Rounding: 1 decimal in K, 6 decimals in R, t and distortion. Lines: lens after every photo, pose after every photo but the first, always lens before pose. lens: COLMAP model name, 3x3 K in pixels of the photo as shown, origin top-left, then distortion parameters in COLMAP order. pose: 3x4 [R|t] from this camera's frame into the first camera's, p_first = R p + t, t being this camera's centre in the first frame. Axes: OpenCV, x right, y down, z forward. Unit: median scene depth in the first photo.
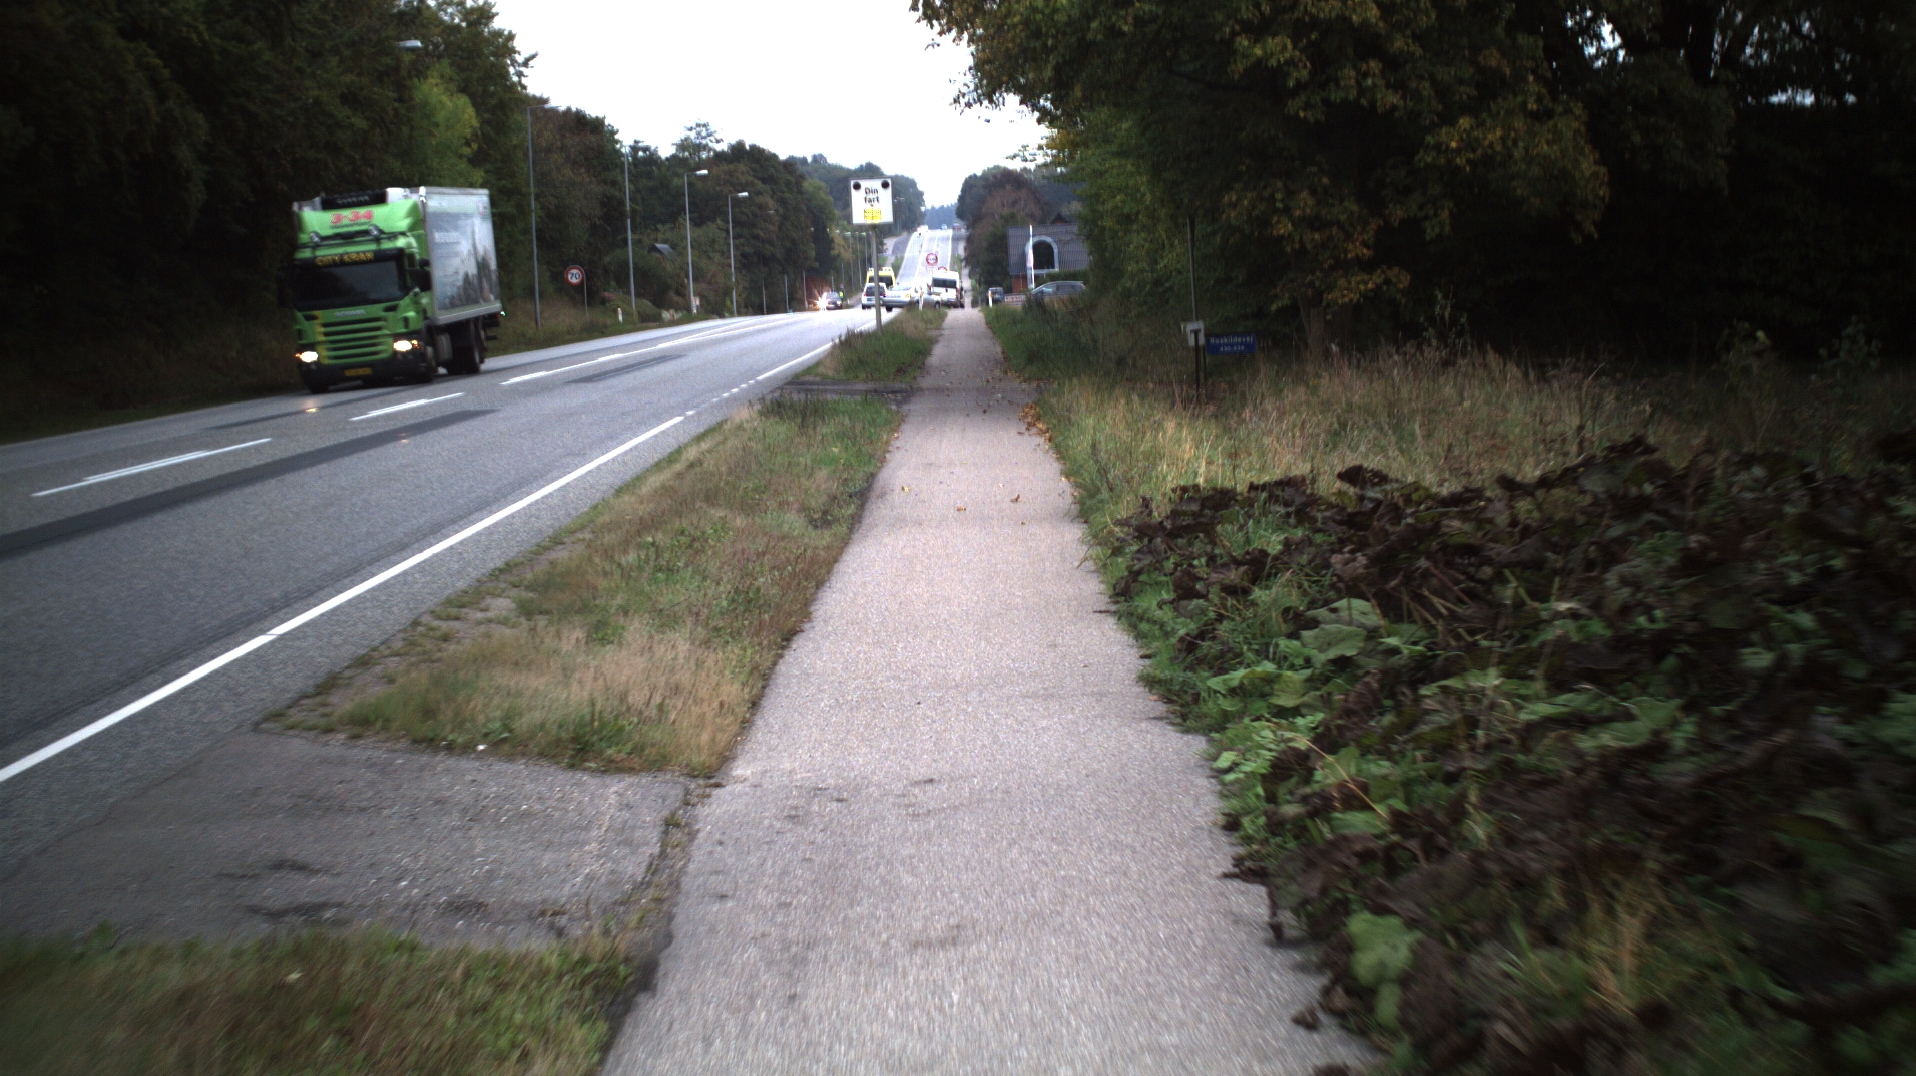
lens RADIAL K [[3476.1, 0, 958.0], [0, 3476.1, 538.0], [0, 0, 1]] dist [-0.259671, 0.076462]
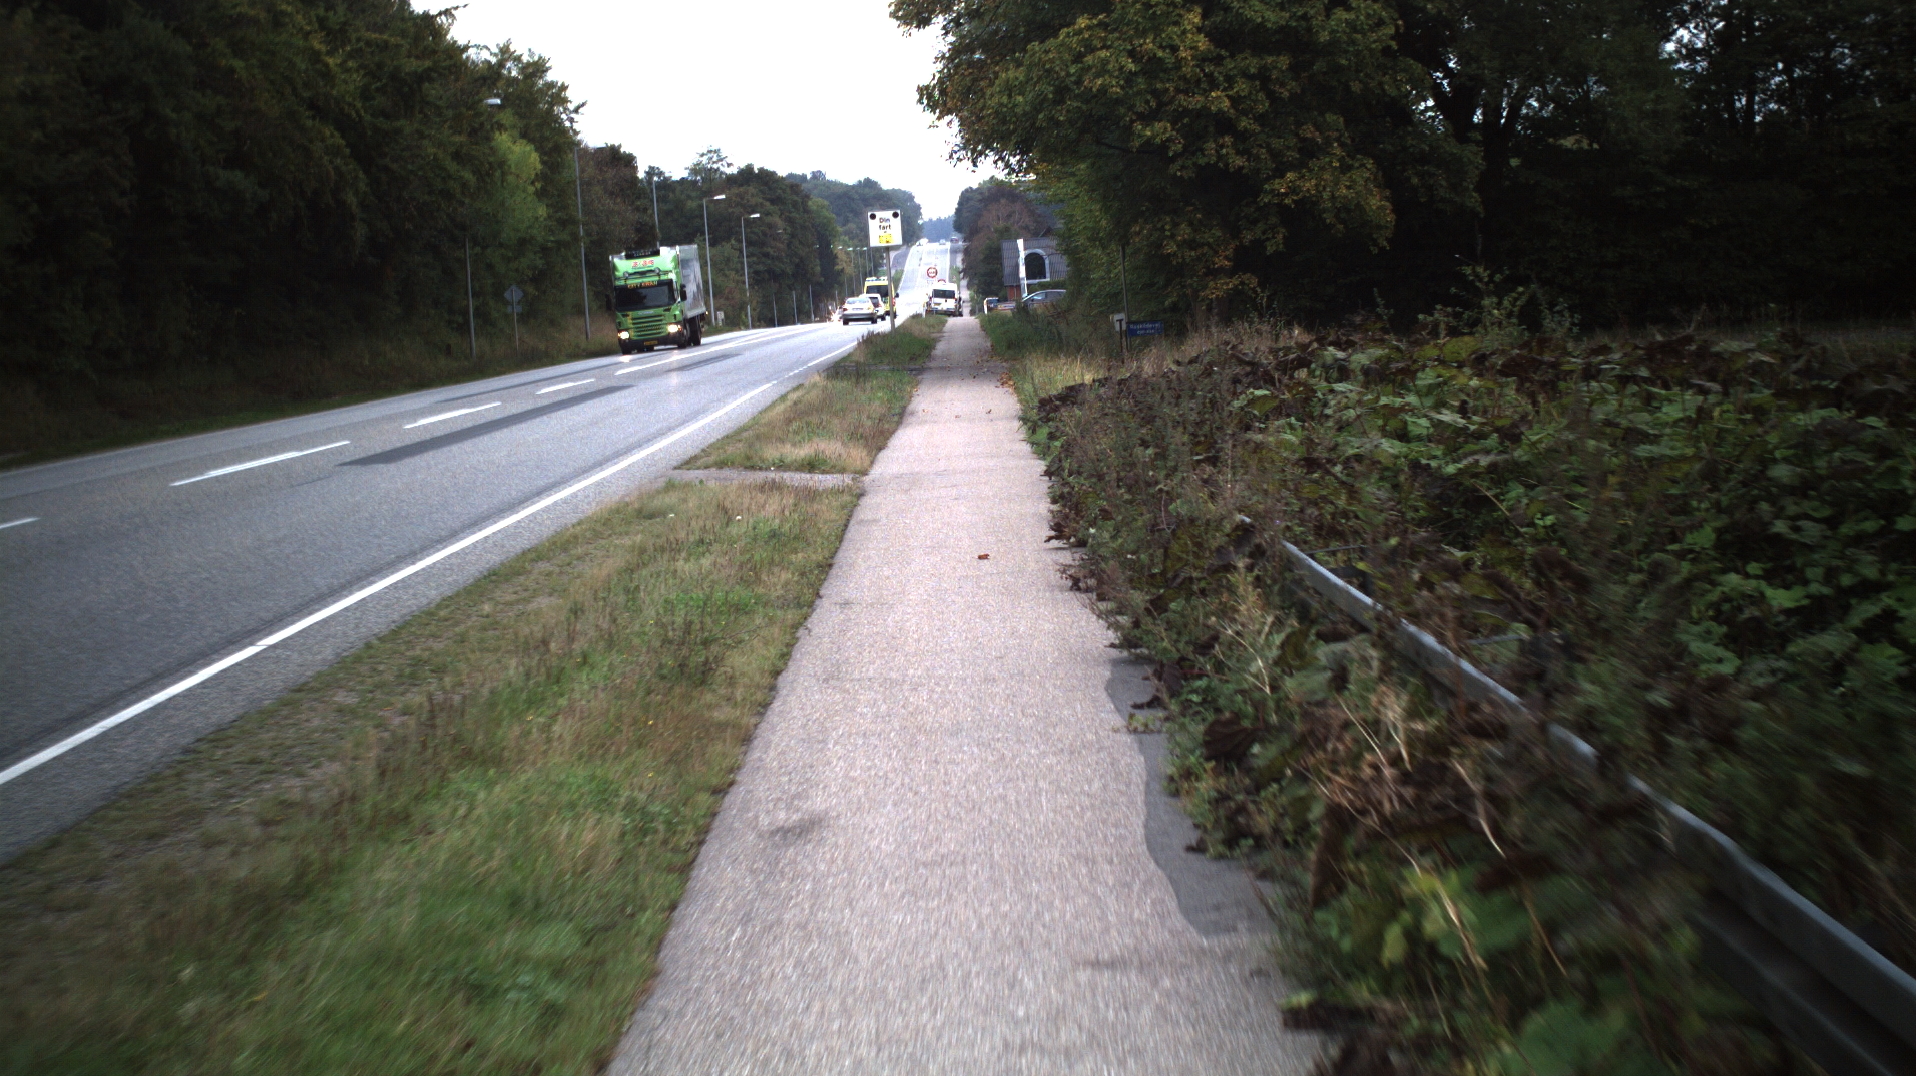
lens RADIAL K [[3476.1, 0, 958.0], [0, 3476.1, 538.0], [0, 0, 1]] dist [-0.259671, 0.076462]
pose [[0.999748, -0.022390, -0.001334, 0.000631], [0.022385, 0.999744, -0.003265, 0.018280], [0.001407, 0.003234, 0.999994, -0.237585]]
